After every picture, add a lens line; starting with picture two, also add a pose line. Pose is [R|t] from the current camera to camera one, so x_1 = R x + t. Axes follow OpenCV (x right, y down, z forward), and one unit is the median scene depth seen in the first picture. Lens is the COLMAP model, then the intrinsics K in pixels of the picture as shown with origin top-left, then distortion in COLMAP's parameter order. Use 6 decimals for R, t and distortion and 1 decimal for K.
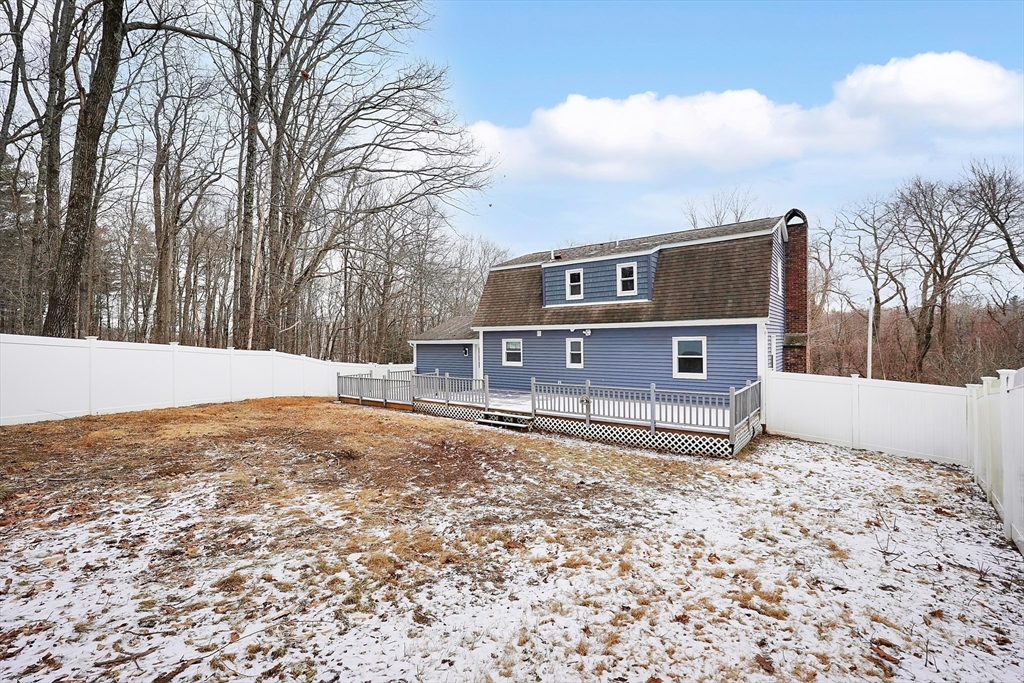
lens RADIAL K [[446.9, 0, 509.8], [0, 446.9, 352.6], [0, 0, 1]] dist [-0.002535, 0.000072]
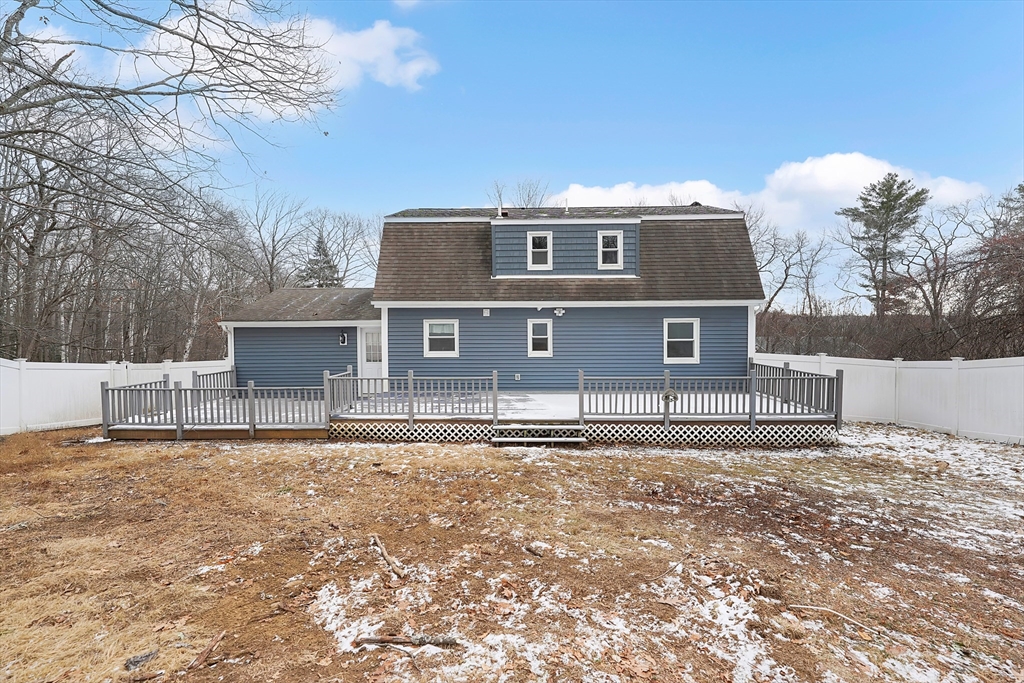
lens RADIAL K [[458.6, 0, 512.0], [0, 458.6, 341.5], [0, 0, 1]] dist [-0.002960, 0.000317]
pose [[0.807751, -0.011138, 0.589419, -0.378376], [0.012873, 0.999916, 0.001254, 0.005833], [-0.589383, 0.006574, 0.807827, 0.380044]]
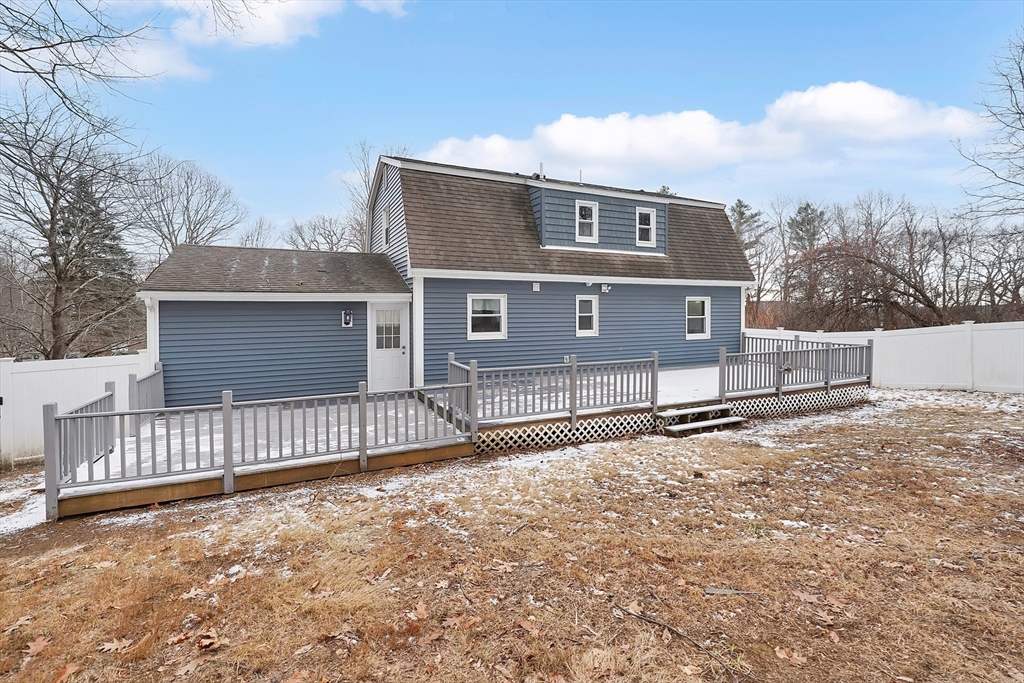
lens RADIAL K [[467.1, 0, 516.6], [0, 467.1, 312.5], [0, 0, 1]] dist [-0.001475, 0.000150]
pose [[0.445506, 0.000828, 0.895279, -0.598058], [0.021325, 0.999706, -0.011536, 0.002242], [-0.895025, 0.024231, 0.445358, 0.774739]]
